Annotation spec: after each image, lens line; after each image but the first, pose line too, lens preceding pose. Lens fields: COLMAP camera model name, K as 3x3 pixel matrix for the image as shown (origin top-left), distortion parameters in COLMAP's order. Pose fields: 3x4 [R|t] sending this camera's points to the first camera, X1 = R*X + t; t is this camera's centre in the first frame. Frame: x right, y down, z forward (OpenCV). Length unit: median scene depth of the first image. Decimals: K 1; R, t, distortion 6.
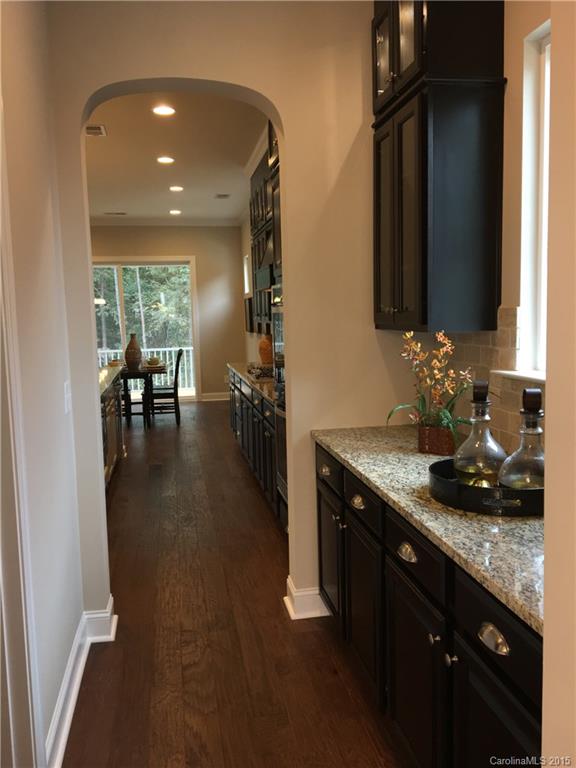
lens RADIAL K [[646.5, 0, 290.8], [0, 646.5, 384.0], [0, 0, 1]] dist [0.093267, -0.143948]
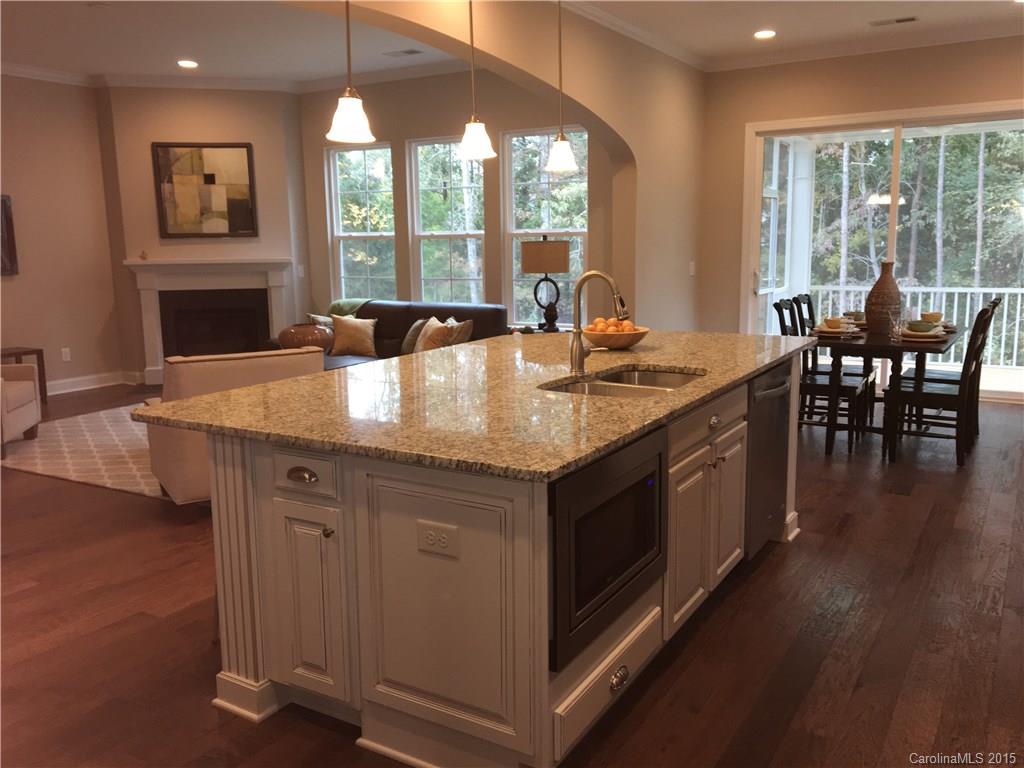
lens RADIAL K [[862.0, 0, 512.0], [0, 862.0, 384.0], [0, 0, 1]] dist [0.093267, -0.143948]
pose [[0.744520, 0.125076, -0.655778, -0.004103], [-0.076351, 0.991800, 0.102483, -0.011706], [0.663219, -0.026231, 0.747965, 0.116875]]
